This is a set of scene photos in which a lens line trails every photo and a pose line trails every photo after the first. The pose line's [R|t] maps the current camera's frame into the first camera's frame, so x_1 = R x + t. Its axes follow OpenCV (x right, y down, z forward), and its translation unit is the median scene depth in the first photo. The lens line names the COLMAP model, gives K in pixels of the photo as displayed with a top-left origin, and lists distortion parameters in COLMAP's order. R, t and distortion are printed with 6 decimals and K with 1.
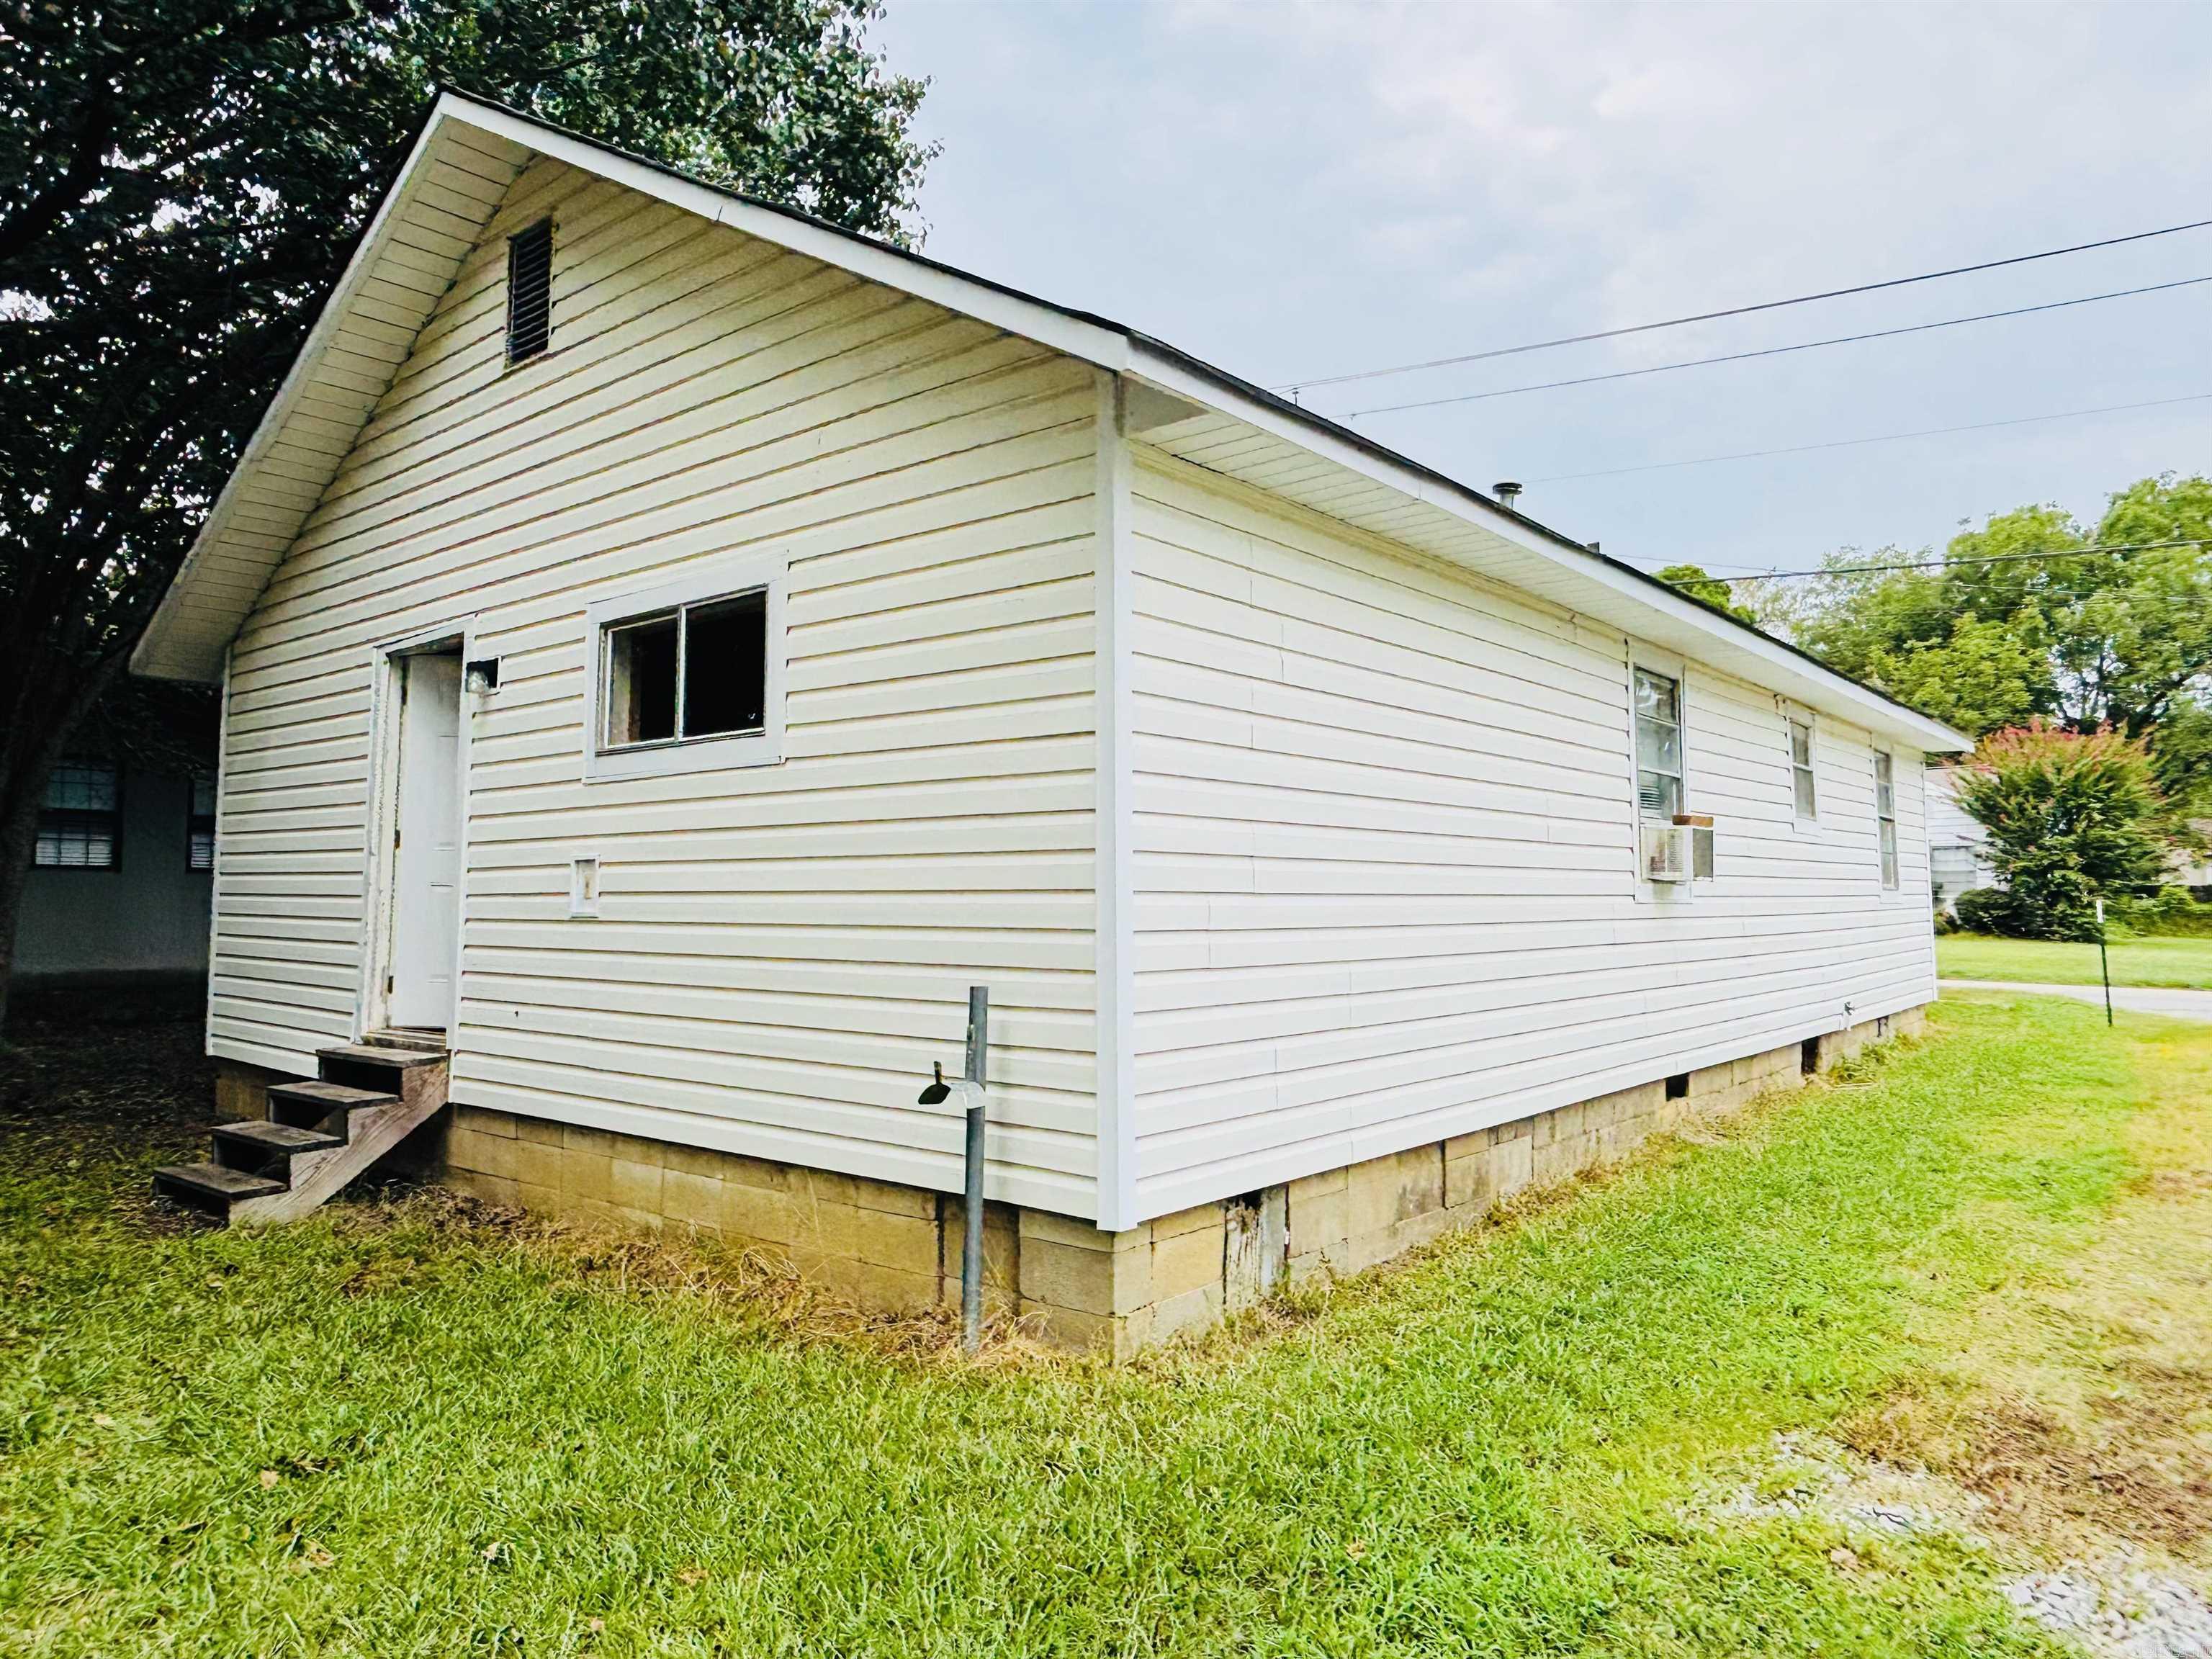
lens RADIAL K [[1424.2, 0, 1103.3], [0, 1424.2, 839.2], [0, 0, 1]] dist [-0.002062, -0.003859]
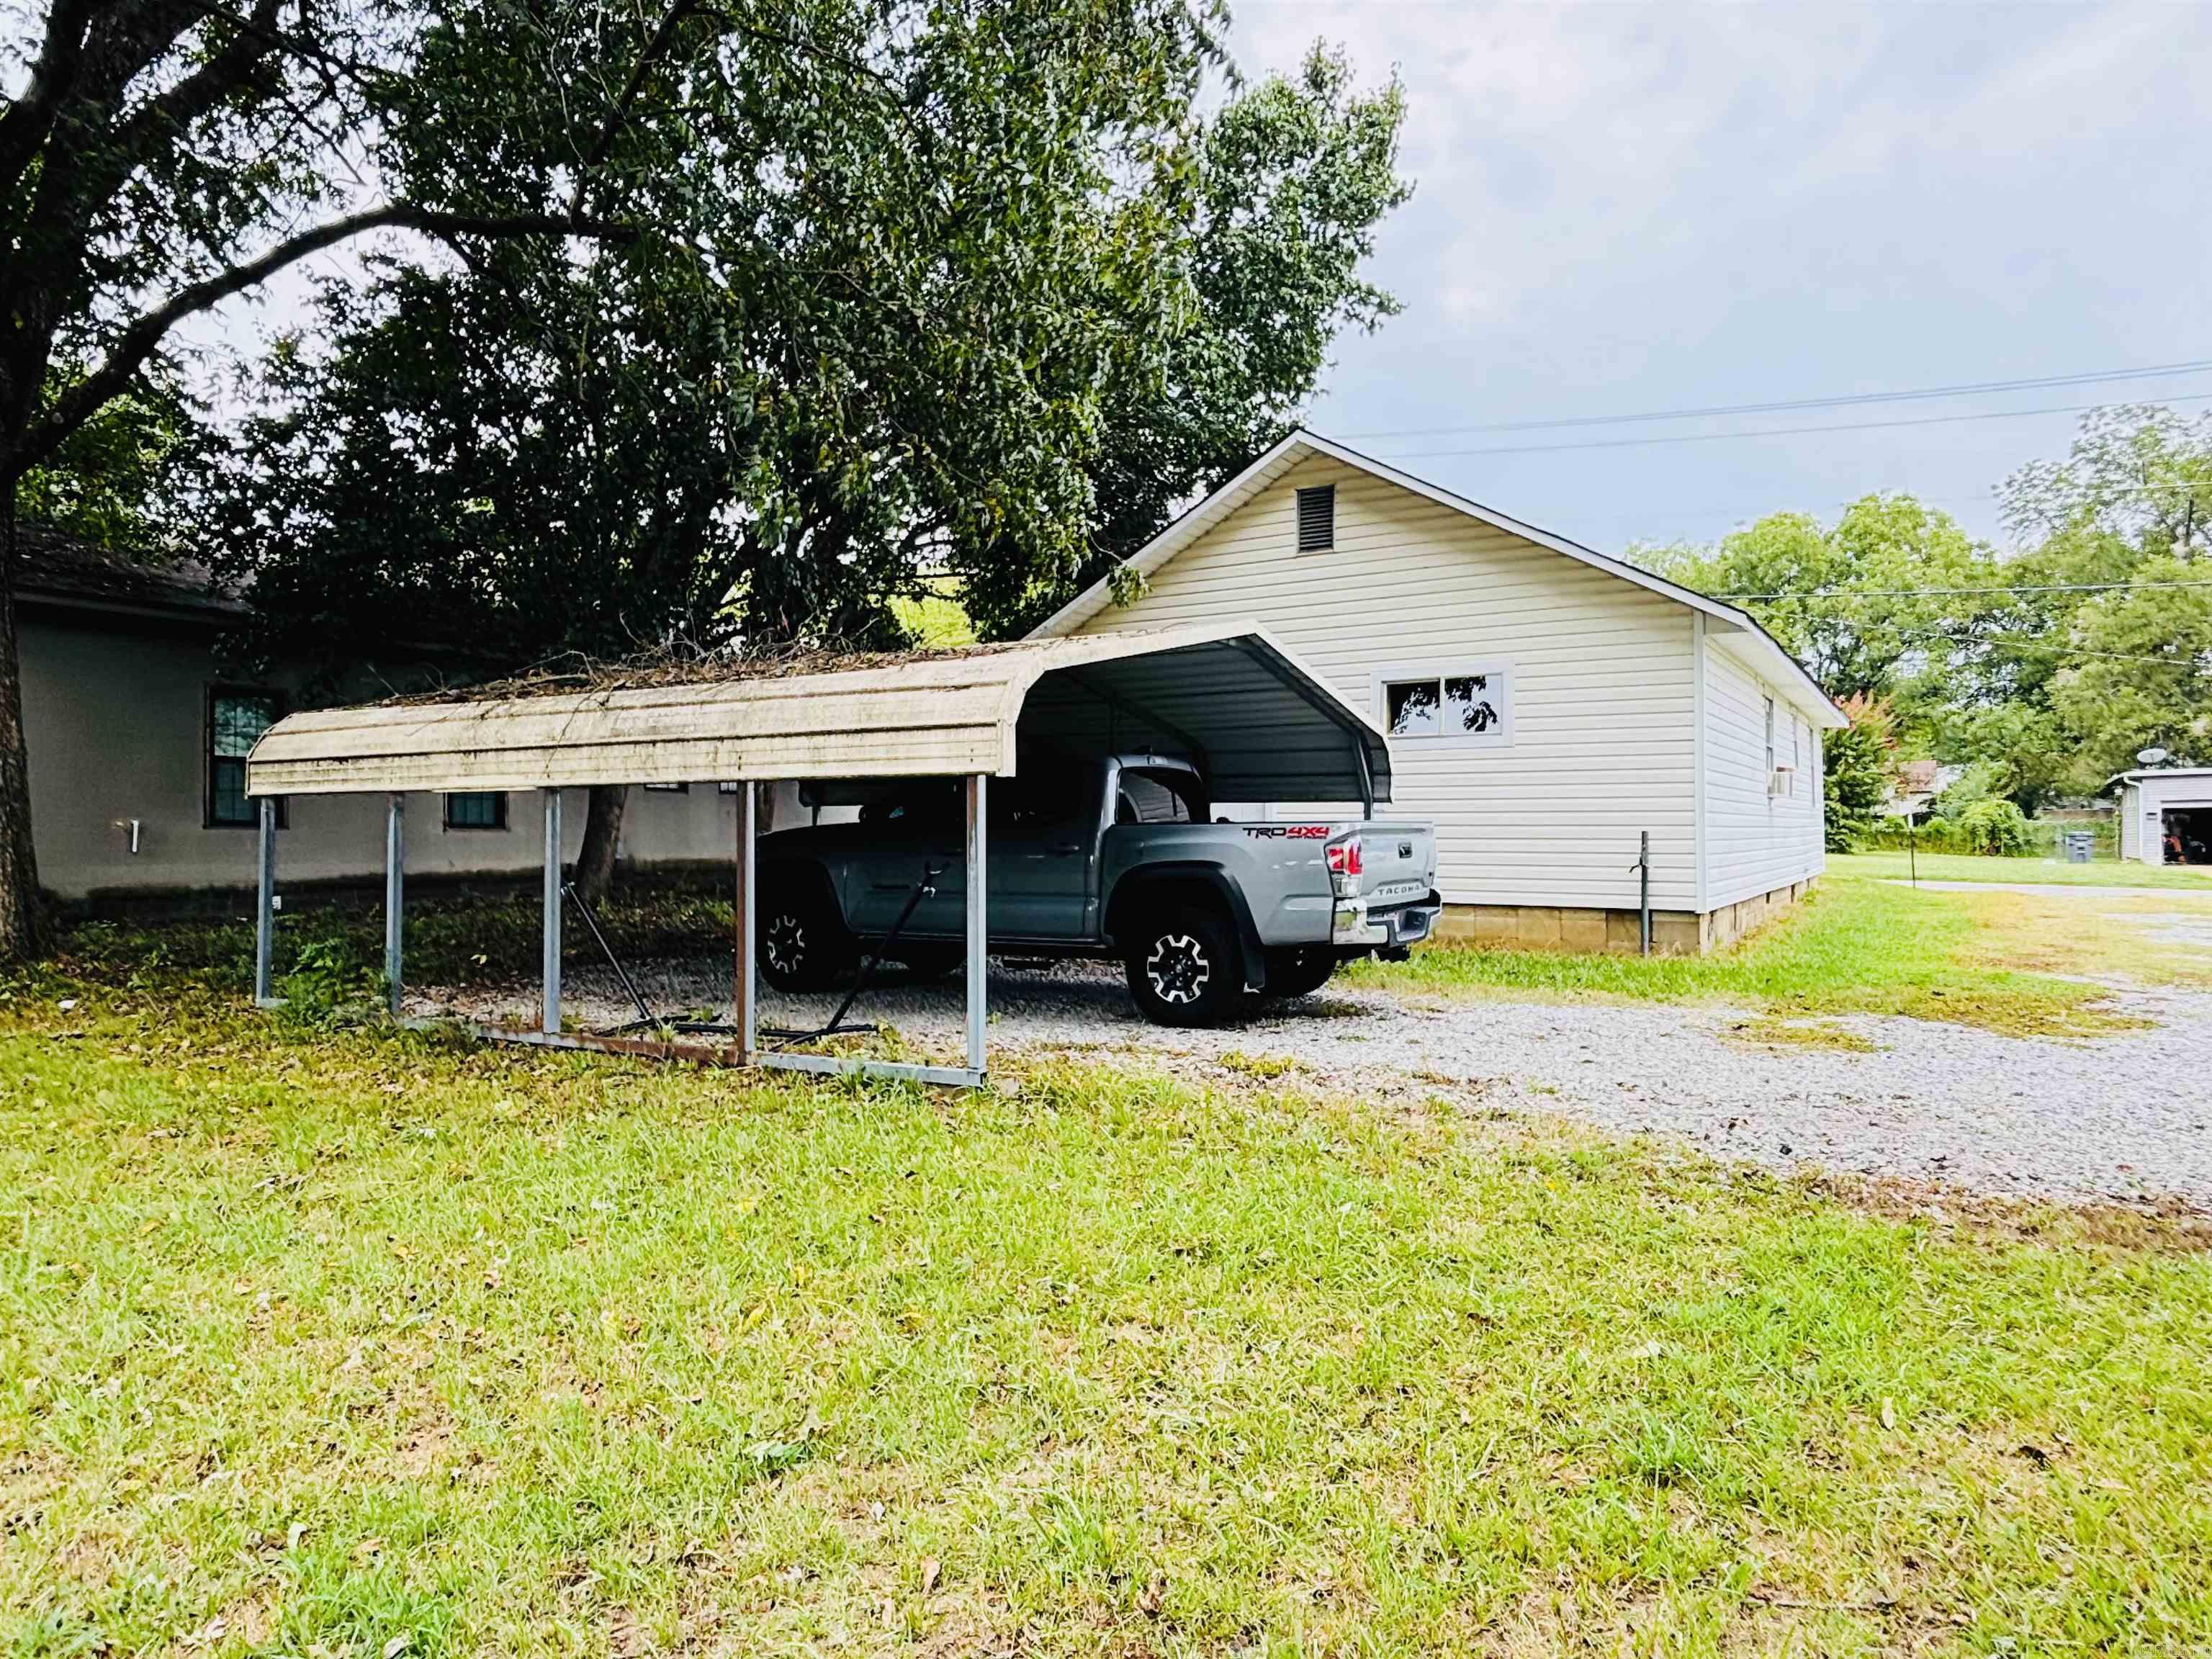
lens RADIAL K [[1364.8, 0, 1109.5], [0, 1364.8, 819.7], [0, 0, 1]] dist [0.017373, -0.029339]
pose [[0.989069, 0.003012, 0.147424, -0.134236], [-0.008231, 0.999360, 0.034801, -0.000194], [-0.147225, -0.035634, 0.988461, -0.132144]]
